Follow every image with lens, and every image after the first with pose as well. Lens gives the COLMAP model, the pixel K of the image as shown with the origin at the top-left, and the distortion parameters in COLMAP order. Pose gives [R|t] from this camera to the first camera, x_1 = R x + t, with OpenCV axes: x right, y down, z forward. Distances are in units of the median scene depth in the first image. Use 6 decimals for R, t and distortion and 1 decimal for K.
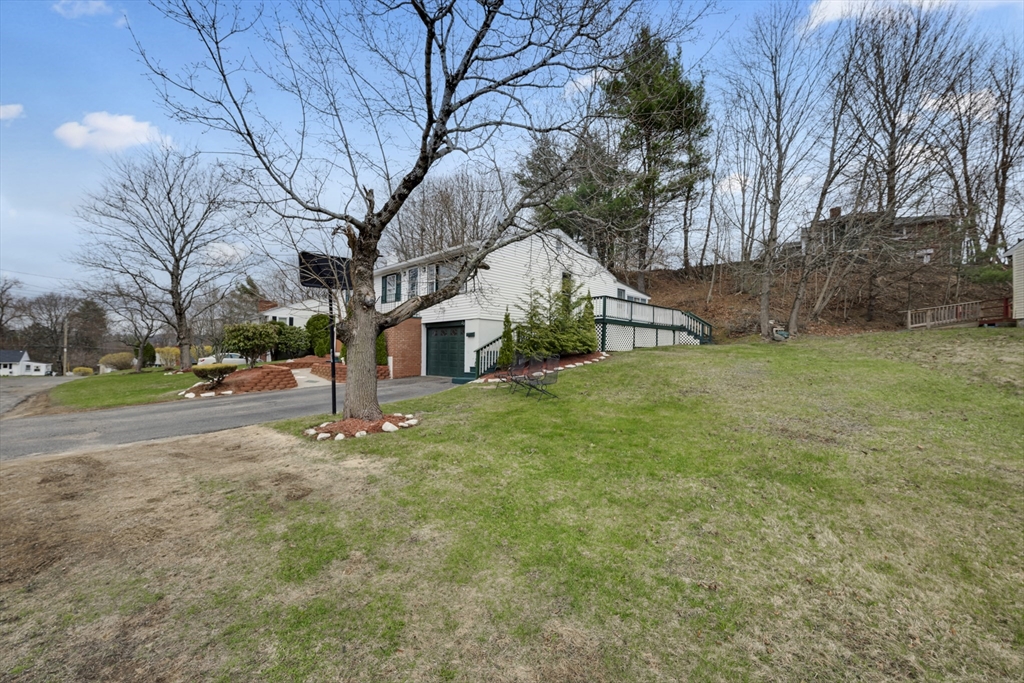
lens RADIAL K [[722.3, 0, 513.0], [0, 722.3, 344.1], [0, 0, 1]] dist [-0.001652, -0.002183]
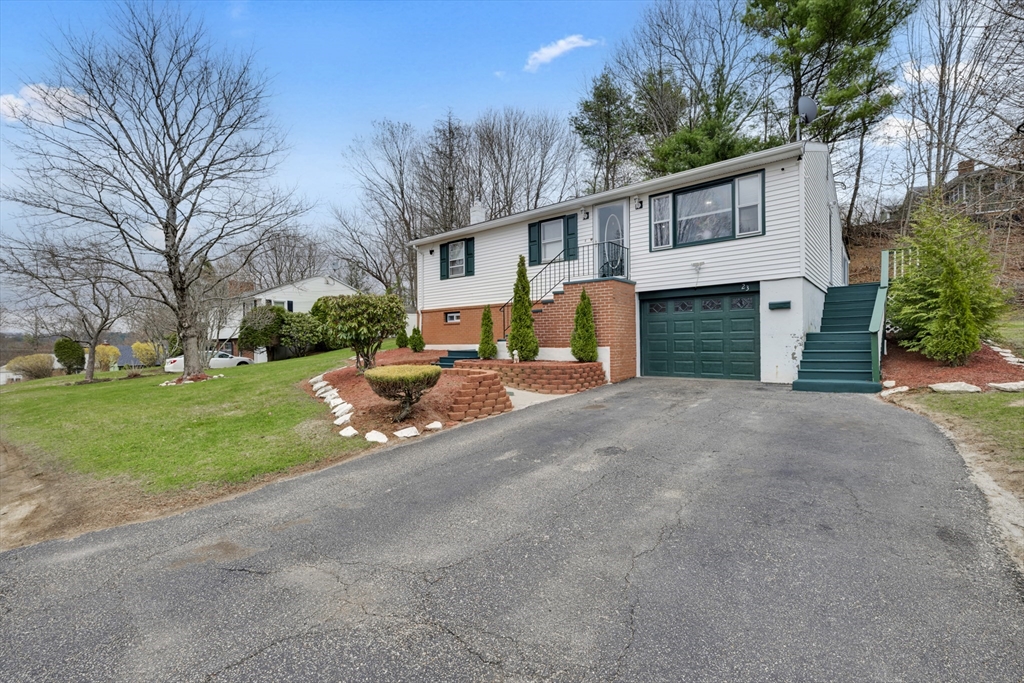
lens RADIAL K [[722.3, 0, 510.9], [0, 722.3, 340.9], [0, 0, 1]] dist [-0.001652, -0.002183]
pose [[0.990347, -0.019345, 0.137251, -0.268169], [0.018864, 0.999811, 0.004802, 0.006433], [-0.137318, -0.002167, 0.990525, 0.340859]]
